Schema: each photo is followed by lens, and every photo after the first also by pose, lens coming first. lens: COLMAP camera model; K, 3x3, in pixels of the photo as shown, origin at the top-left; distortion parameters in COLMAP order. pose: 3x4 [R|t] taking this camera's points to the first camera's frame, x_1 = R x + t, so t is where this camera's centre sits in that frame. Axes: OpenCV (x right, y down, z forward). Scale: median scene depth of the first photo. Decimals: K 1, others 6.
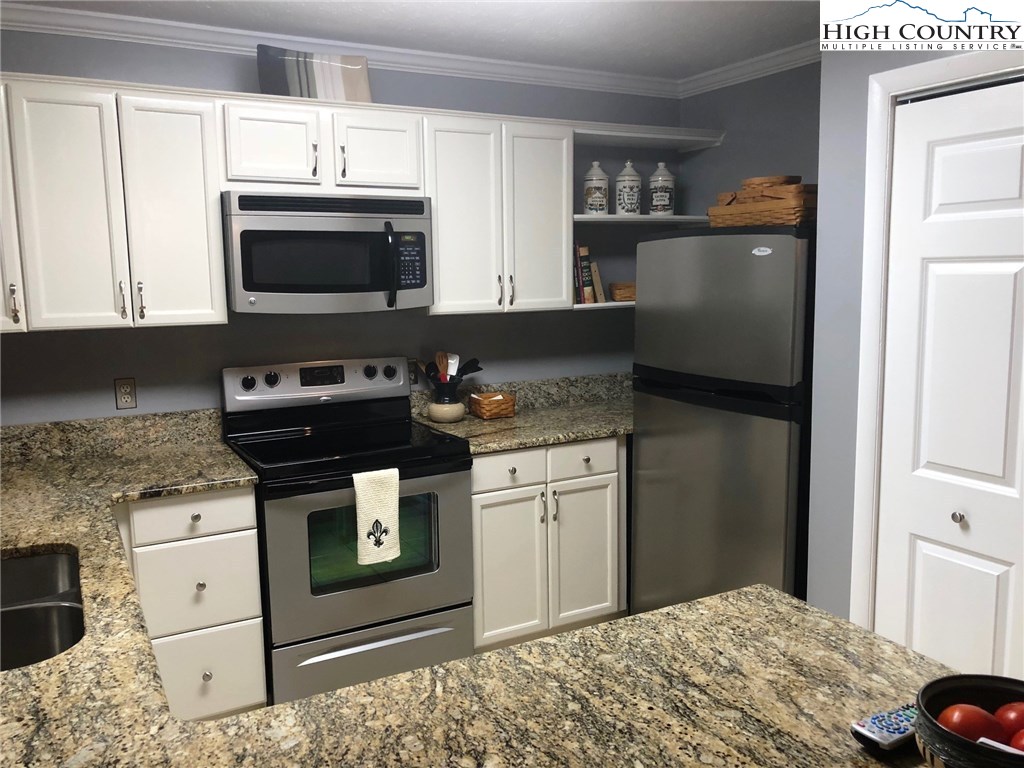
lens RADIAL K [[839.4, 0, 512.6], [0, 839.4, 388.2], [0, 0, 1]] dist [0.049985, -0.054590]
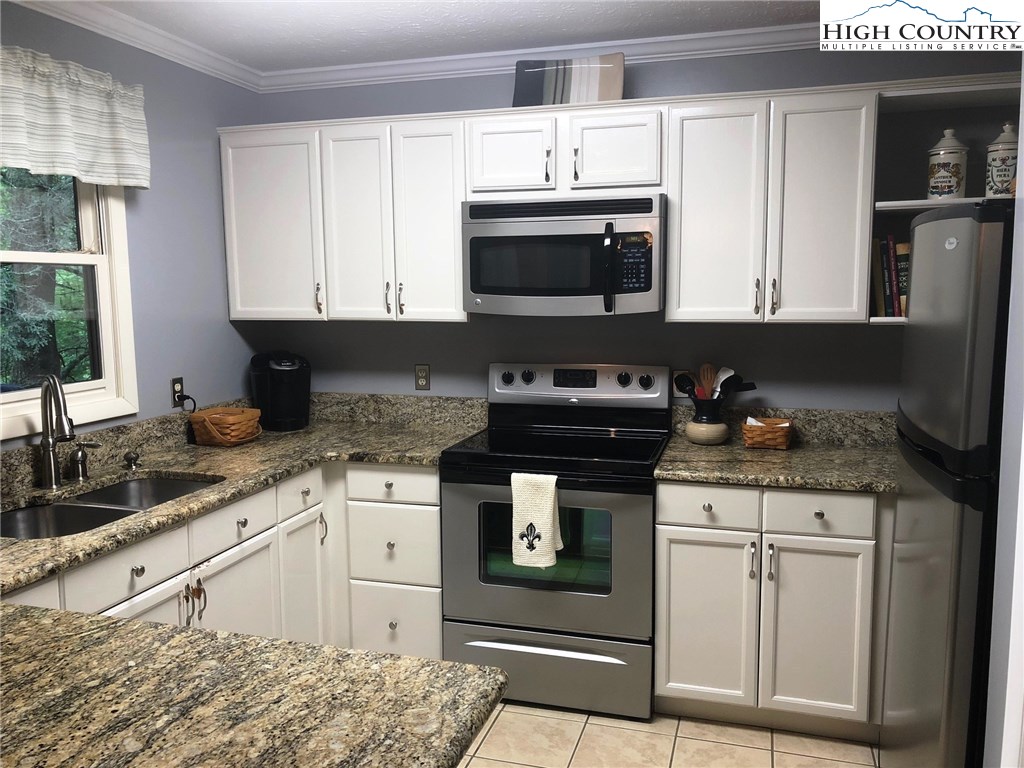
lens RADIAL K [[839.4, 0, 504.4], [0, 839.4, 392.8], [0, 0, 1]] dist [0.049985, -0.054590]
pose [[0.700666, 0.101134, -0.706285, 0.467696], [-0.105218, 0.993726, 0.037913, -0.029406], [0.705688, 0.047749, 0.706912, 0.249936]]
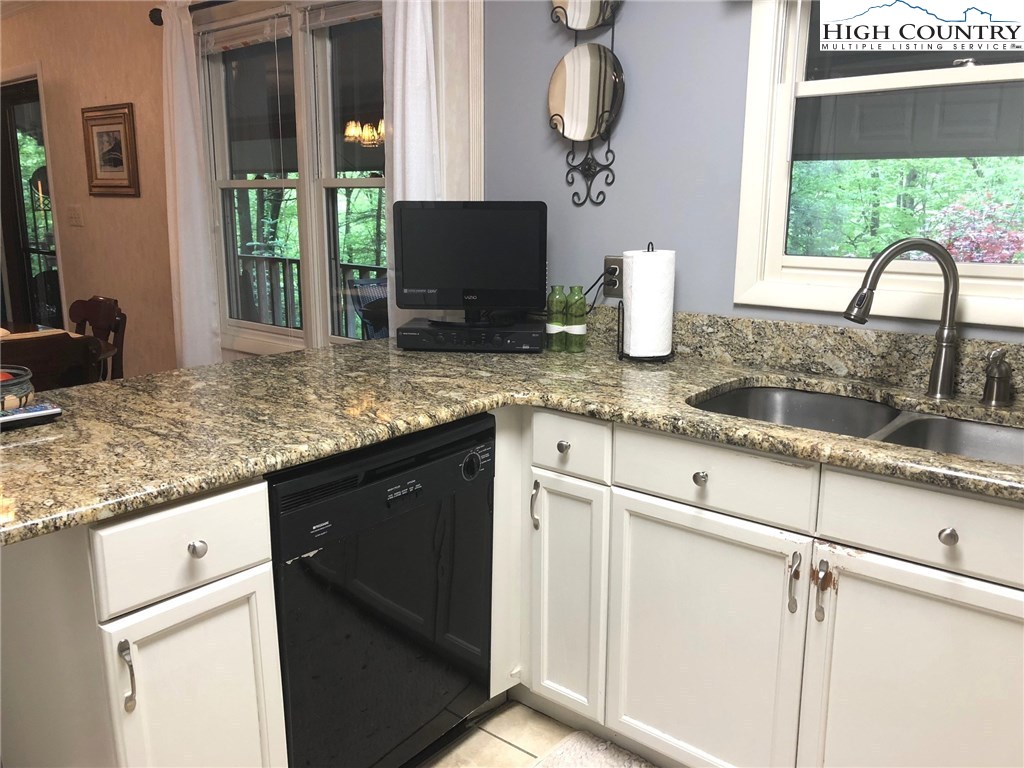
lens RADIAL K [[839.4, 0, 510.8], [0, 839.4, 380.7], [0, 0, 1]] dist [0.049985, -0.054590]
pose [[-0.929421, 0.089742, -0.357942, 0.075663], [-0.041892, 0.938049, 0.343960, -0.067237], [0.366635, 0.334679, -0.868083, 0.954740]]
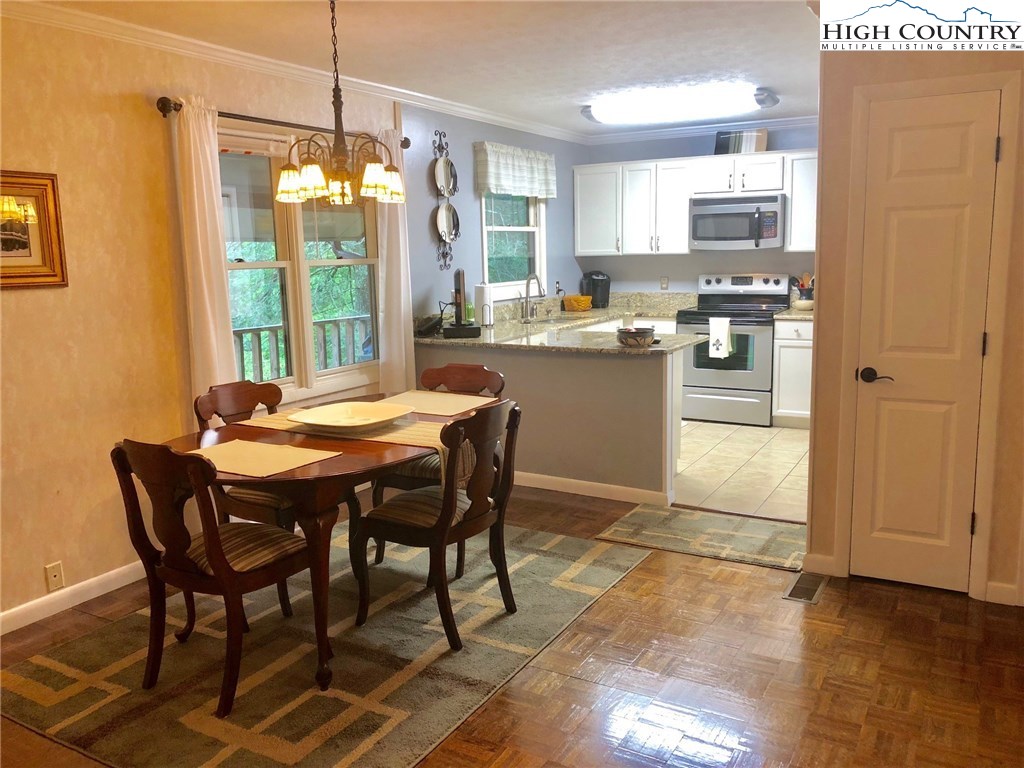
lens RADIAL K [[839.4, 0, 504.8], [0, 839.4, 387.1], [0, 0, 1]] dist [0.049985, -0.054590]
pose [[0.527599, 0.143523, -0.837282, 1.383471], [-0.107666, 0.988974, 0.101681, 0.106274], [0.842643, 0.036500, 0.537234, -0.681702]]
